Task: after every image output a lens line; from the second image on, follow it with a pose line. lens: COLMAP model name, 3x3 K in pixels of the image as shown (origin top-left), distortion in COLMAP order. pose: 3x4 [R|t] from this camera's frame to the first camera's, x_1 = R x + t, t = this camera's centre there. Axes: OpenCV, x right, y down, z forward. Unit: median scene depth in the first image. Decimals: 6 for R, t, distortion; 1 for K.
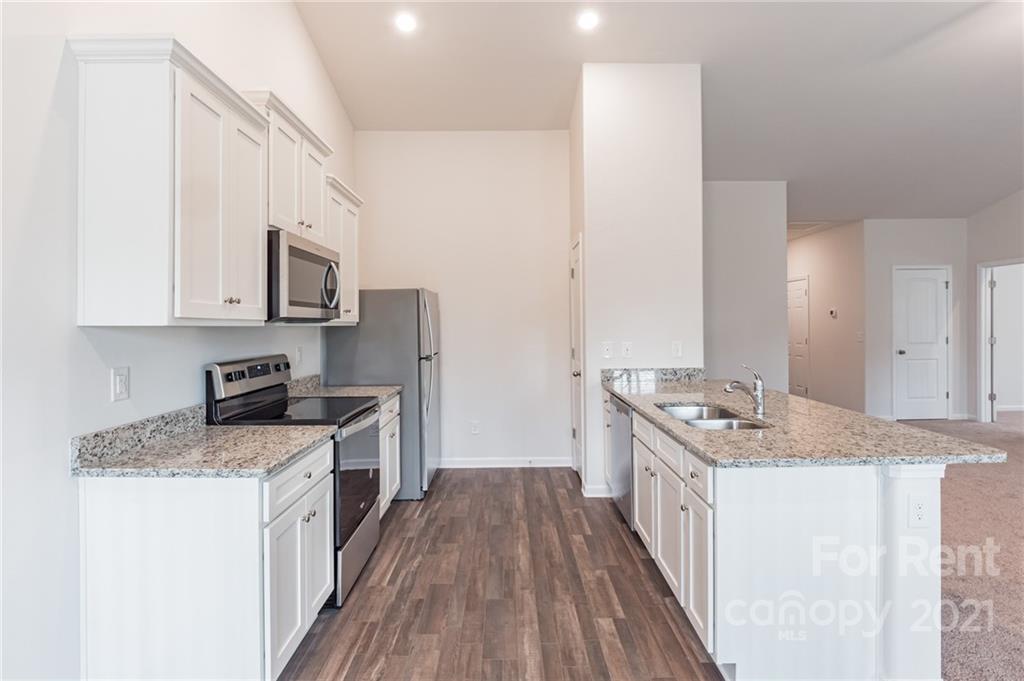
lens RADIAL K [[499.5, 0, 507.8], [0, 499.5, 323.7], [0, 0, 1]] dist [-0.018990, -0.001420]
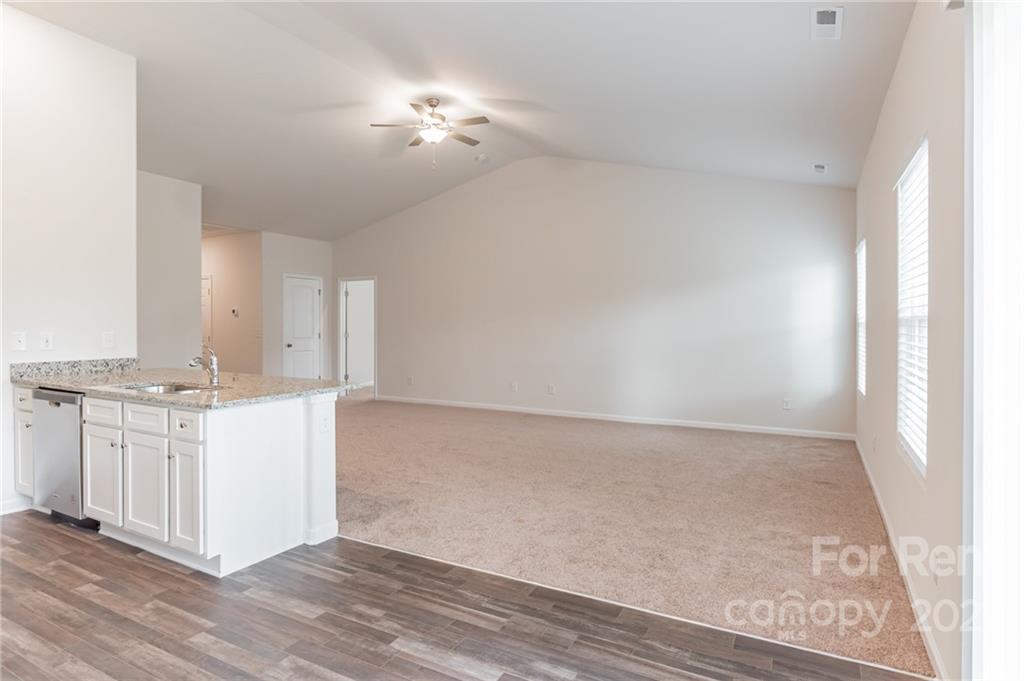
lens RADIAL K [[549.5, 0, 507.3], [0, 549.5, 326.7], [0, 0, 1]] dist [-0.002801, 0.000435]
pose [[0.476382, 0.007382, 0.879207, -0.389923], [-0.006347, 0.999968, -0.004957, 0.043659], [-0.879215, -0.003219, 0.476414, -0.333466]]
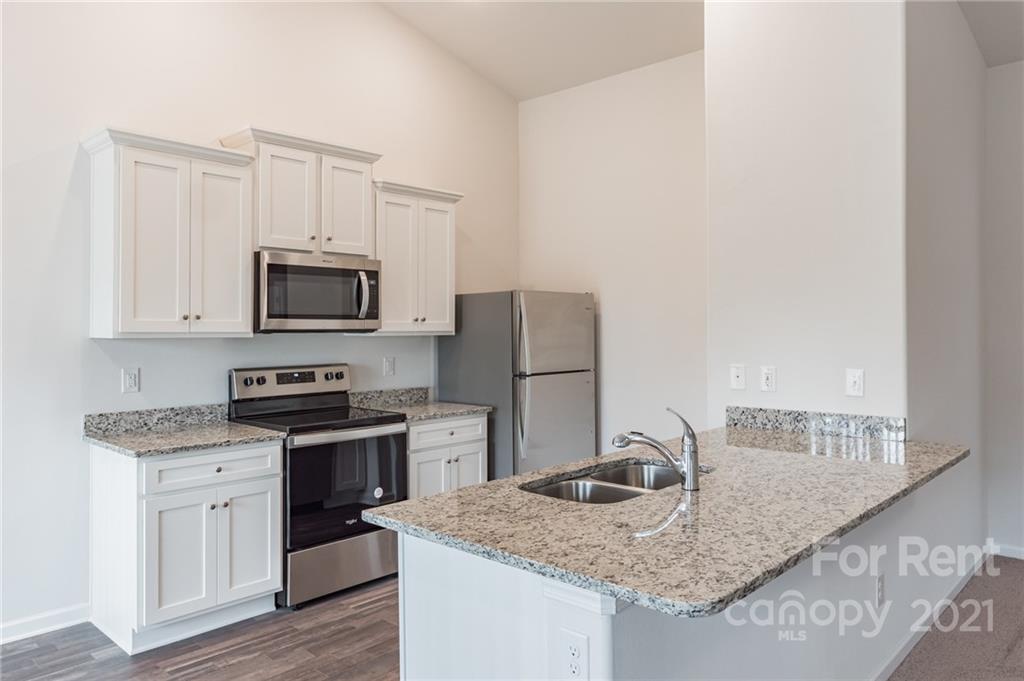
lens RADIAL K [[715.4, 0, 511.6], [0, 715.4, 324.1], [0, 0, 1]] dist [-0.009408, -0.001081]
pose [[0.732090, 0.001030, -0.681207, 1.023063], [-0.000588, 0.999999, 0.000881, -0.026693], [0.681207, -0.000245, 0.732090, 0.217486]]
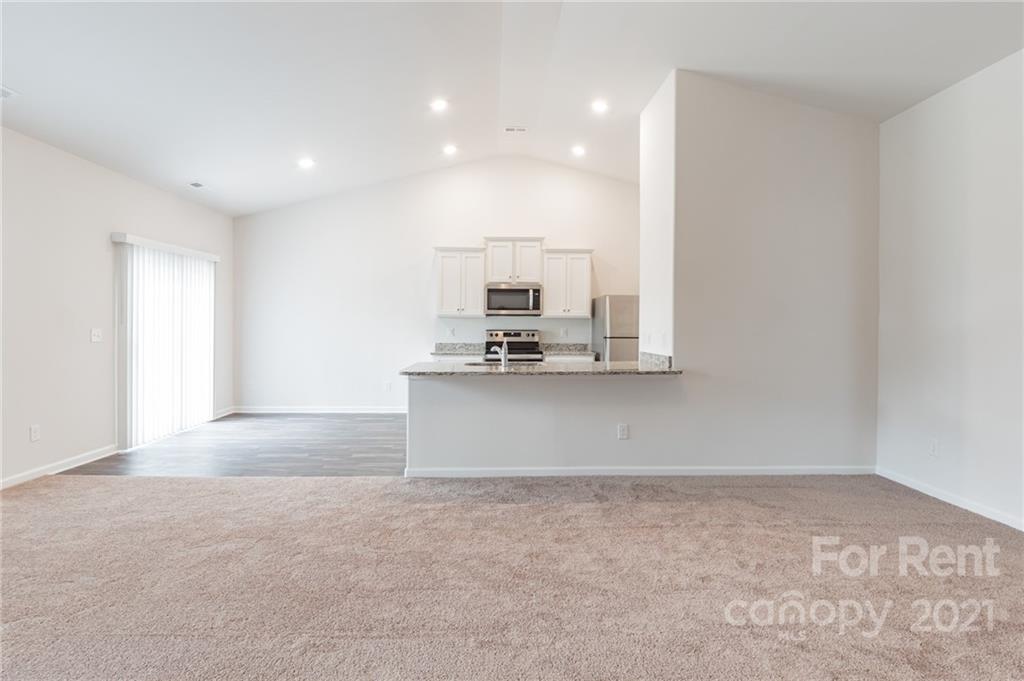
lens RADIAL K [[499.5, 0, 507.8], [0, 499.5, 323.7], [0, 0, 1]] dist [-0.018990, -0.001420]
pose [[0.026549, 0.006455, -0.999627, 2.416647], [-0.003865, 0.999972, 0.006355, 0.023022], [0.999640, 0.003695, 0.026574, 1.043852]]
